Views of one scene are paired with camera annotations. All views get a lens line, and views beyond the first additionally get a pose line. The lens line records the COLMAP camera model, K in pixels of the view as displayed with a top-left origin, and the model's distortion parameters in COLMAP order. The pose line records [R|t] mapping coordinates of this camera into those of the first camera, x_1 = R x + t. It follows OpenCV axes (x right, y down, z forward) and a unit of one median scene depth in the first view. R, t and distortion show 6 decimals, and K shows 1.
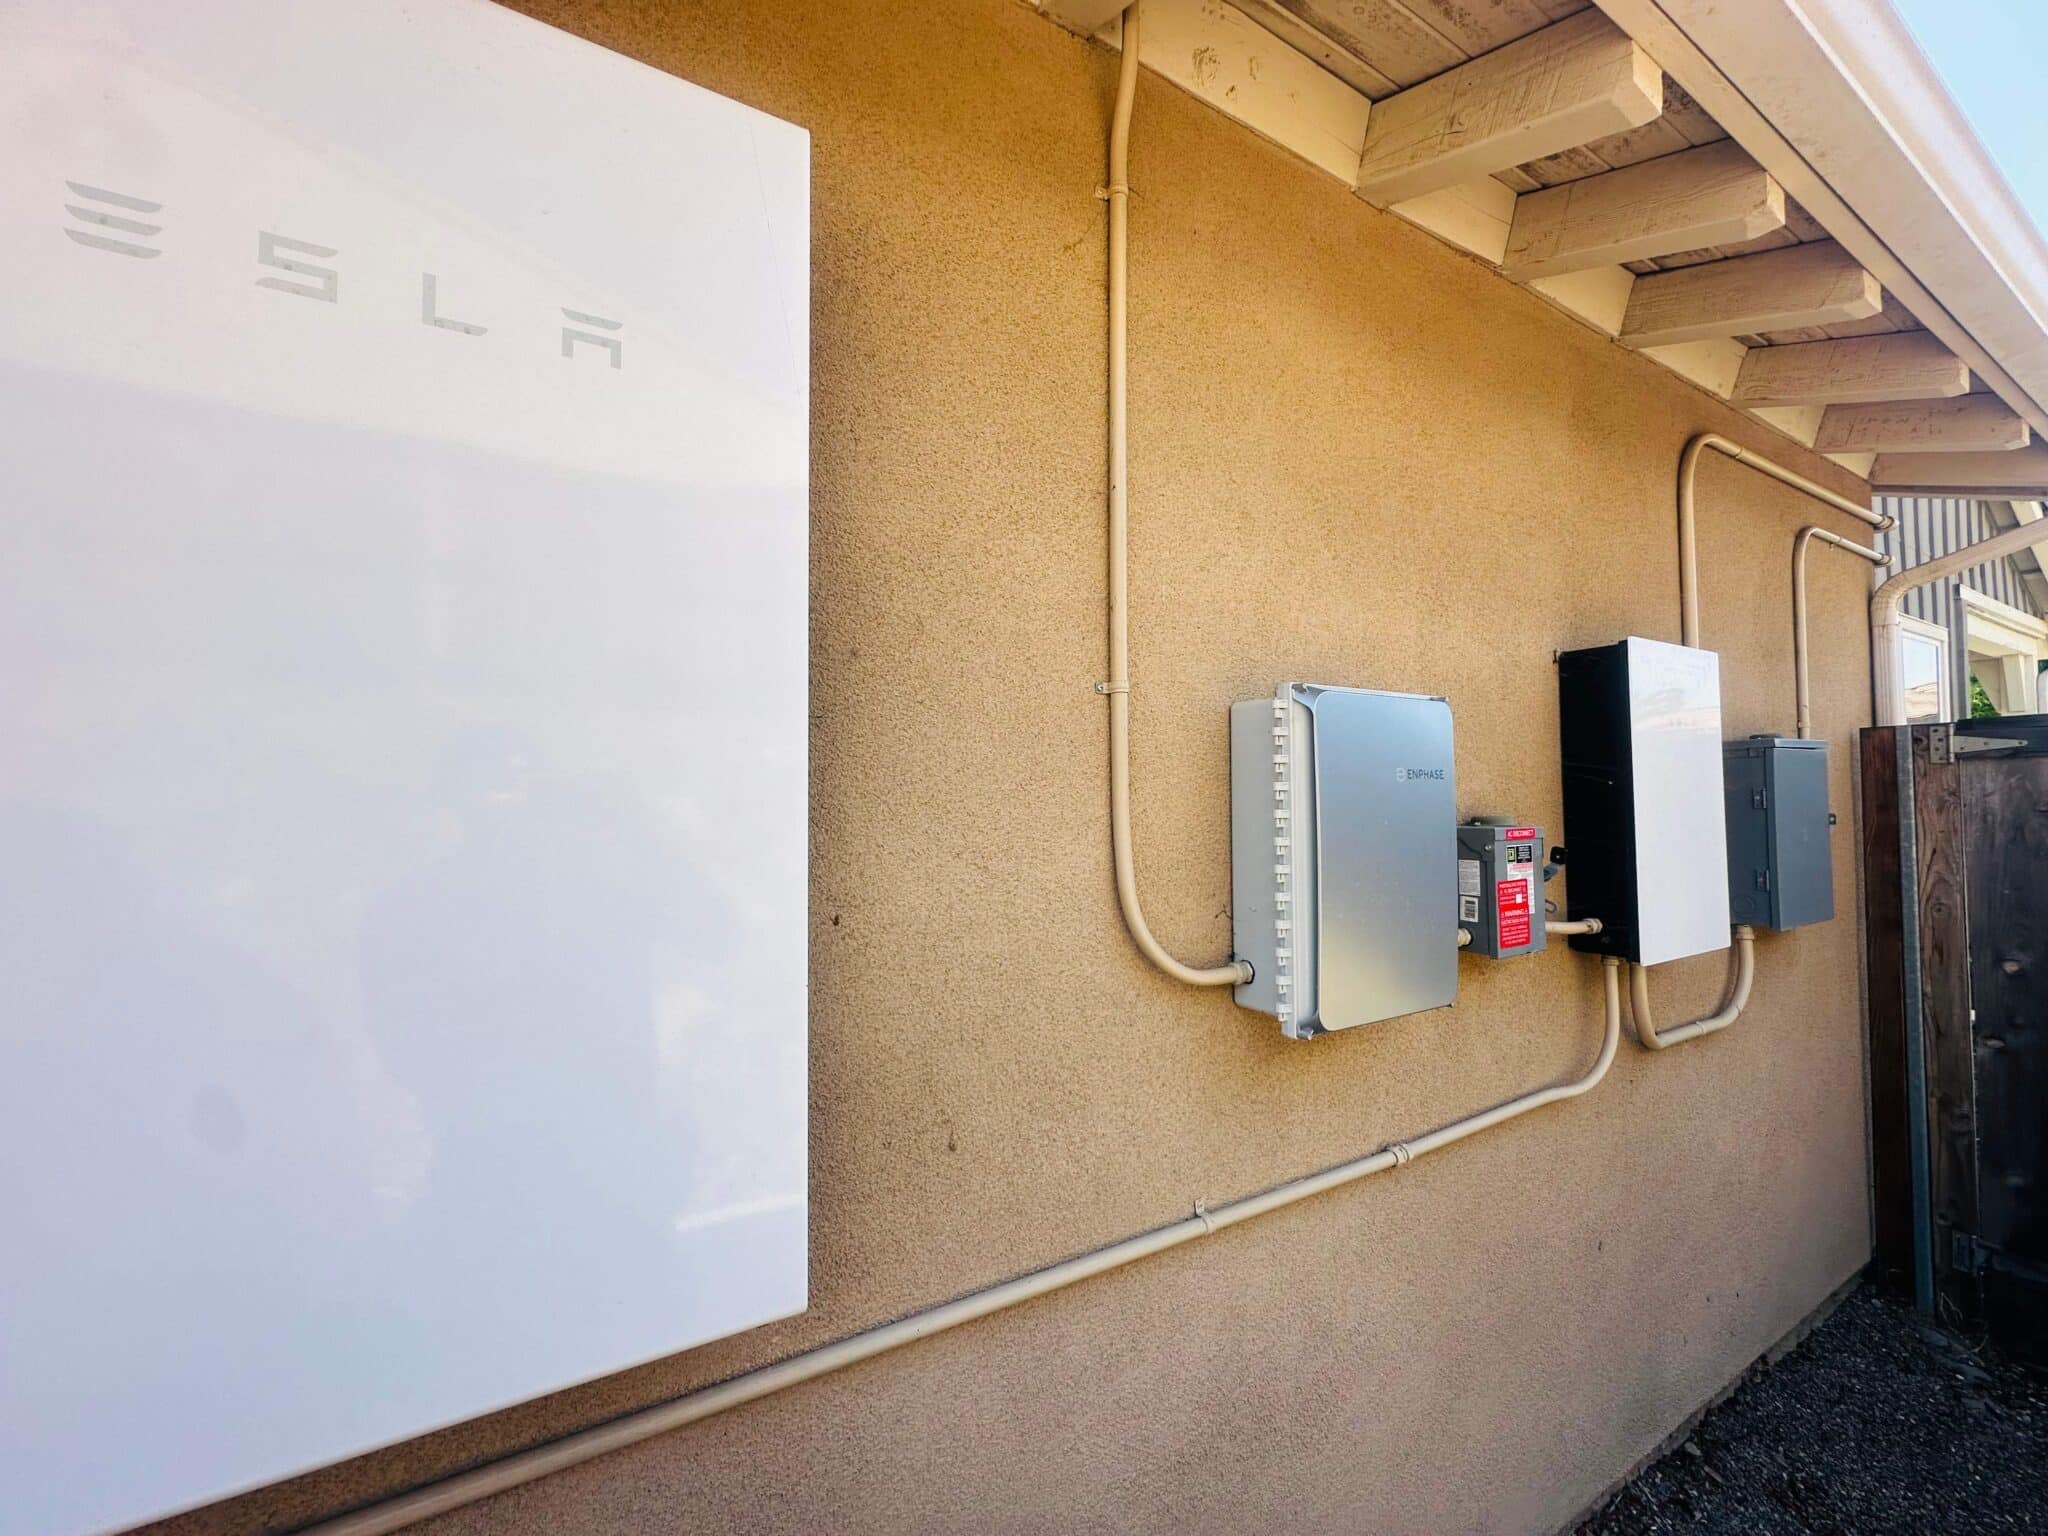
lens RADIAL K [[802.9, 0, 1024.0], [0, 802.9, 768.0], [0, 0, 1]] dist [-0.000913, -0.000073]
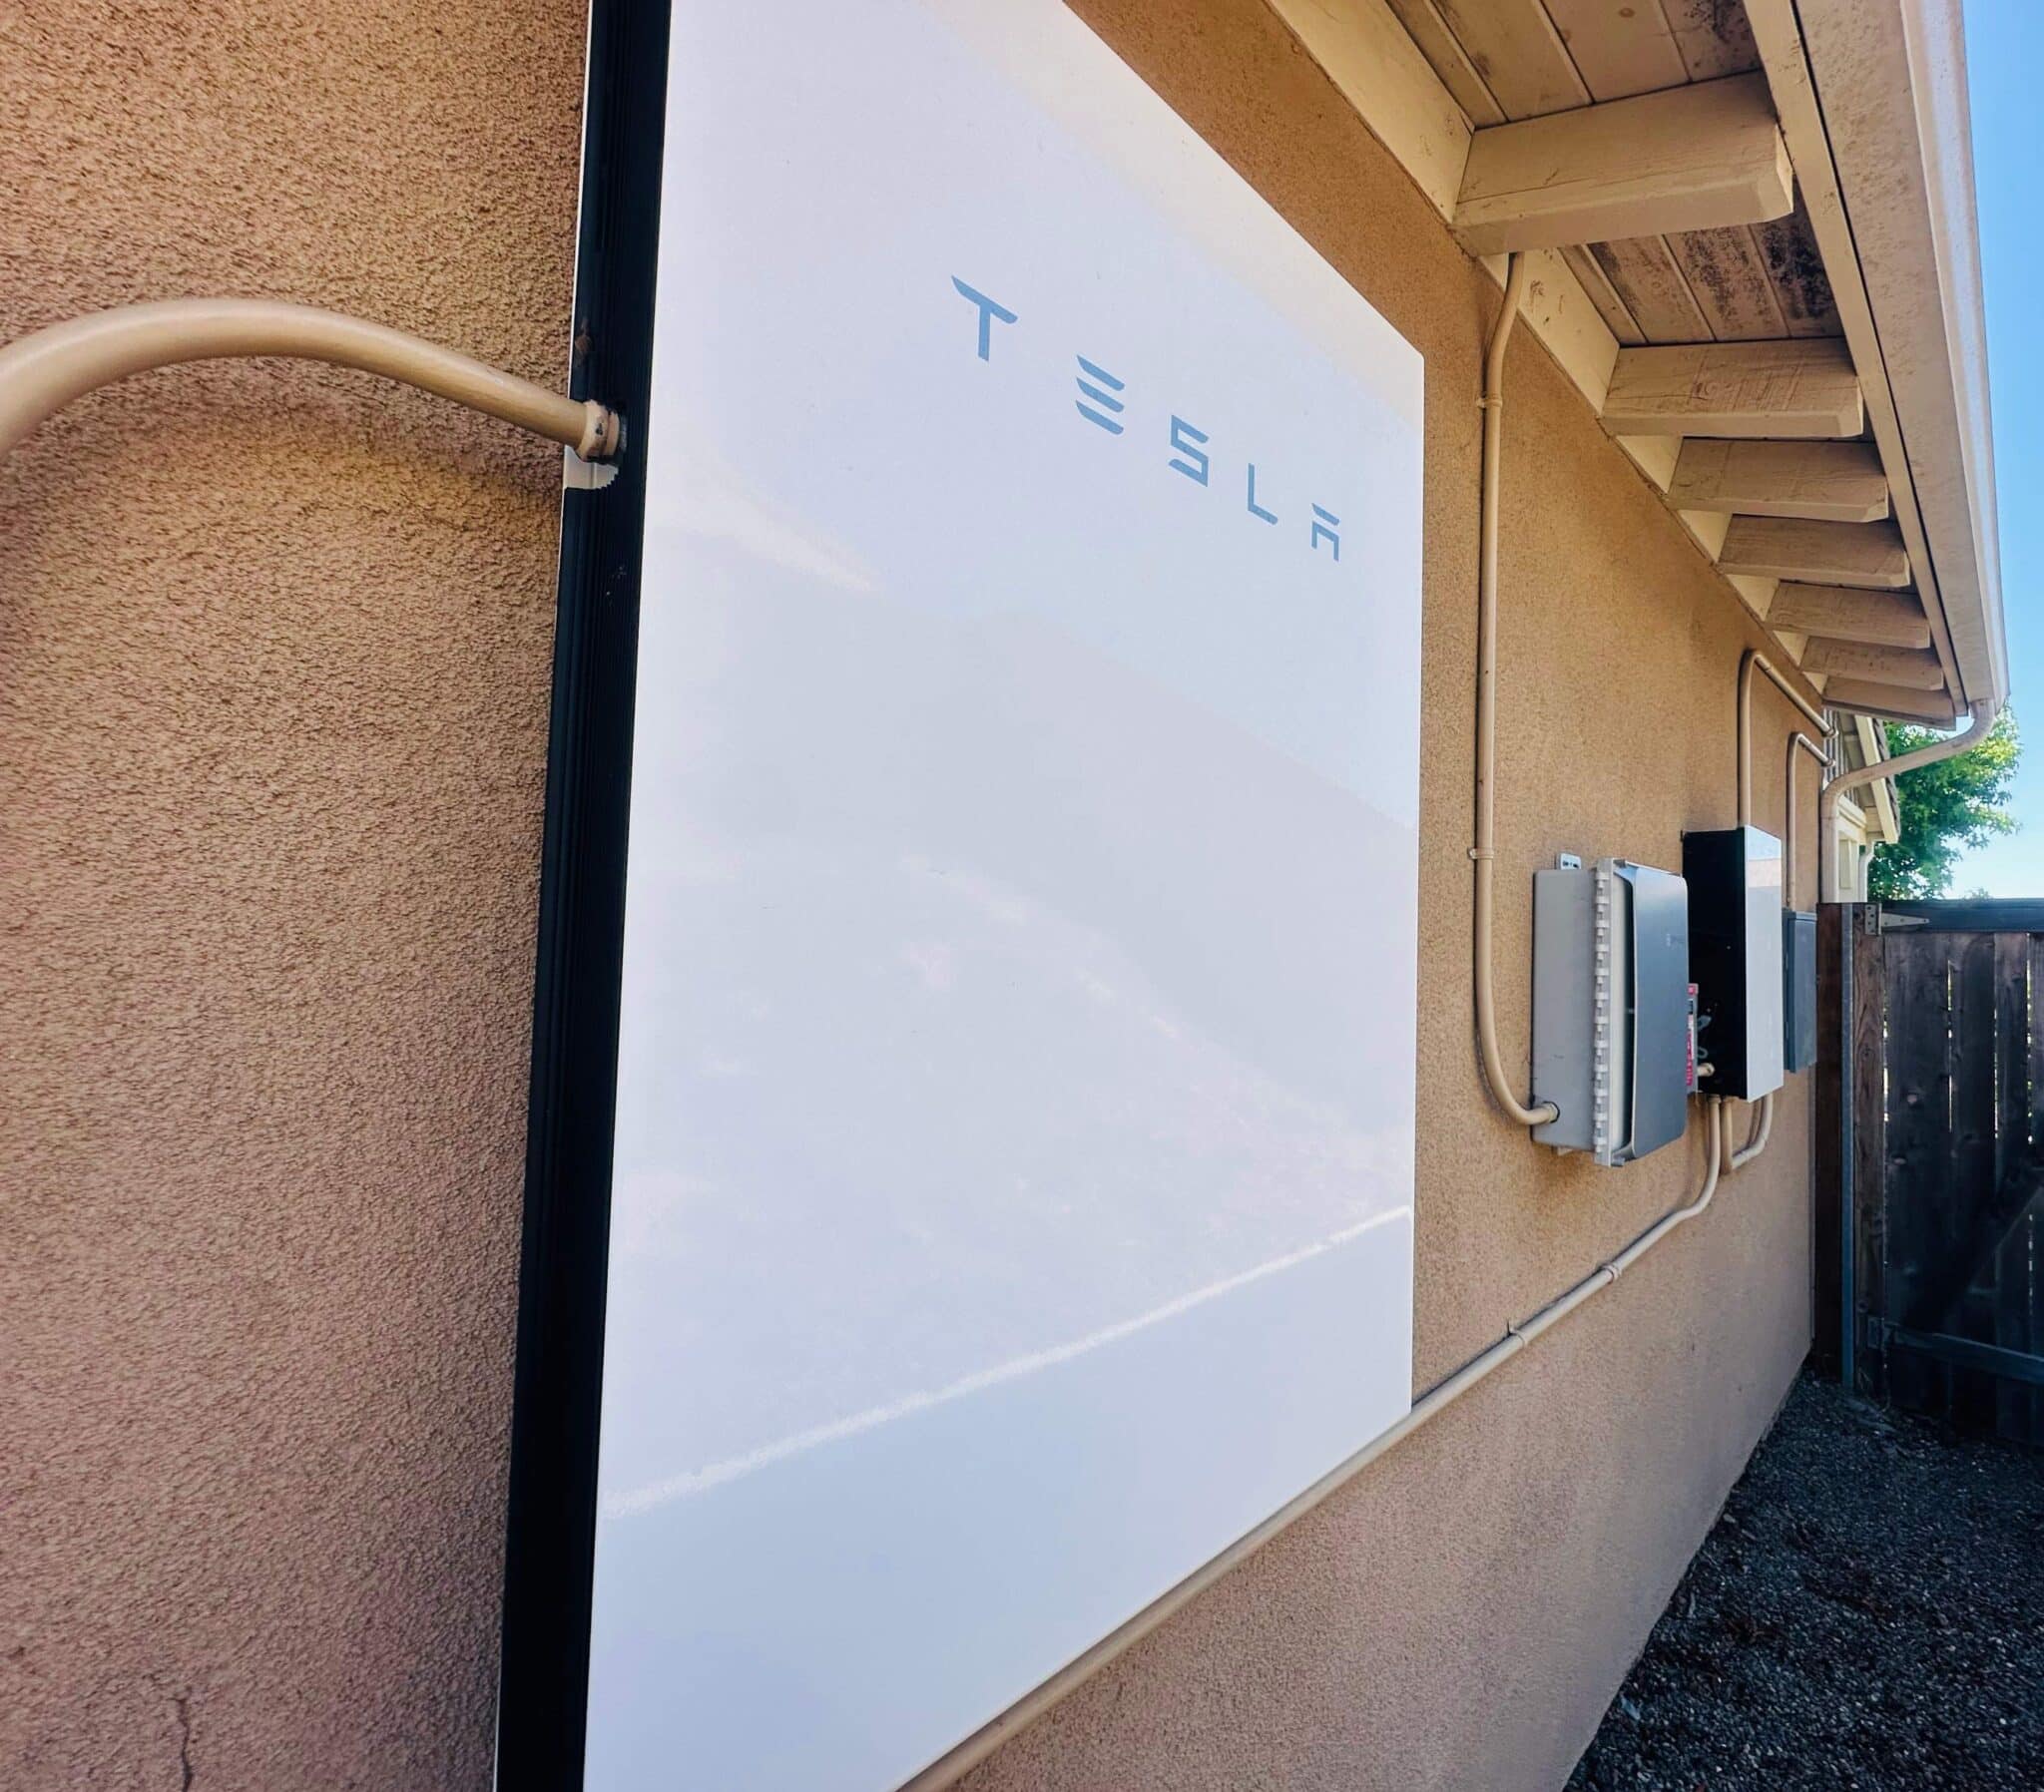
lens RADIAL K [[1019.7, 0, 1023.1], [0, 1019.7, 889.8], [0, 0, 1]] dist [-0.005298, 0.001052]
pose [[0.951126, 0.039680, 0.306242, -0.605085], [-0.037706, 0.999212, -0.012360, -0.007086], [-0.306492, 0.000209, 0.951873, -0.087899]]
